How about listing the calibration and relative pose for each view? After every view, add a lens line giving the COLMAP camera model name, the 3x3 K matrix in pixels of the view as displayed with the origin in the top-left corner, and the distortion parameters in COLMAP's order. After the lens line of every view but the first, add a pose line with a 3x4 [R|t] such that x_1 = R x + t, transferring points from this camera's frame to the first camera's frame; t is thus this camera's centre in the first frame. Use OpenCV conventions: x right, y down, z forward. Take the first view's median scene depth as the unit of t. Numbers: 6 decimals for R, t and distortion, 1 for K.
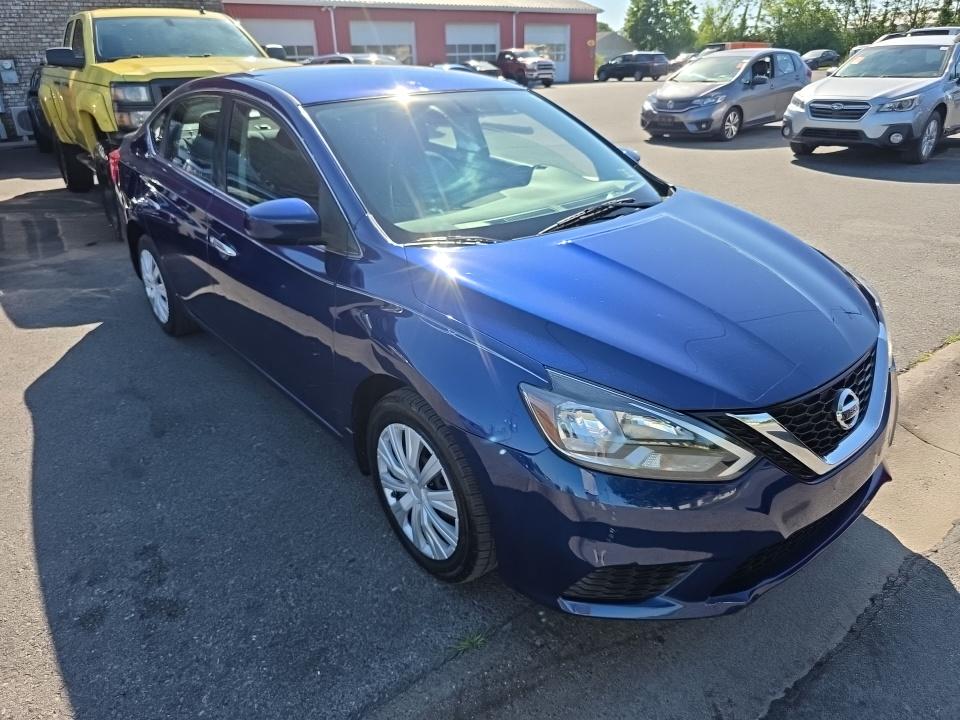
lens RADIAL K [[643.1, 0, 480.0], [0, 643.1, 360.0], [0, 0, 1]] dist [-0.004015, -0.013979]
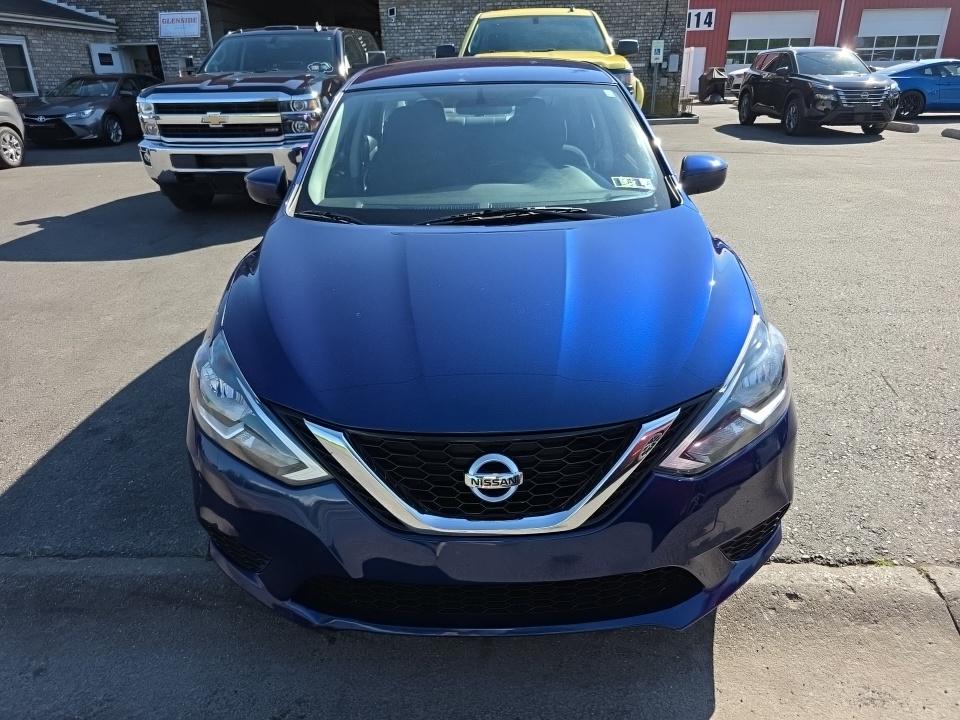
lens RADIAL K [[643.1, 0, 480.0], [0, 643.1, 360.0], [0, 0, 1]] dist [-0.004015, -0.013979]
pose [[0.786931, 0.273673, -0.553031, 0.798158], [-0.272029, 0.958334, 0.087160, -0.111684], [0.553842, 0.081851, 0.828589, 0.248282]]
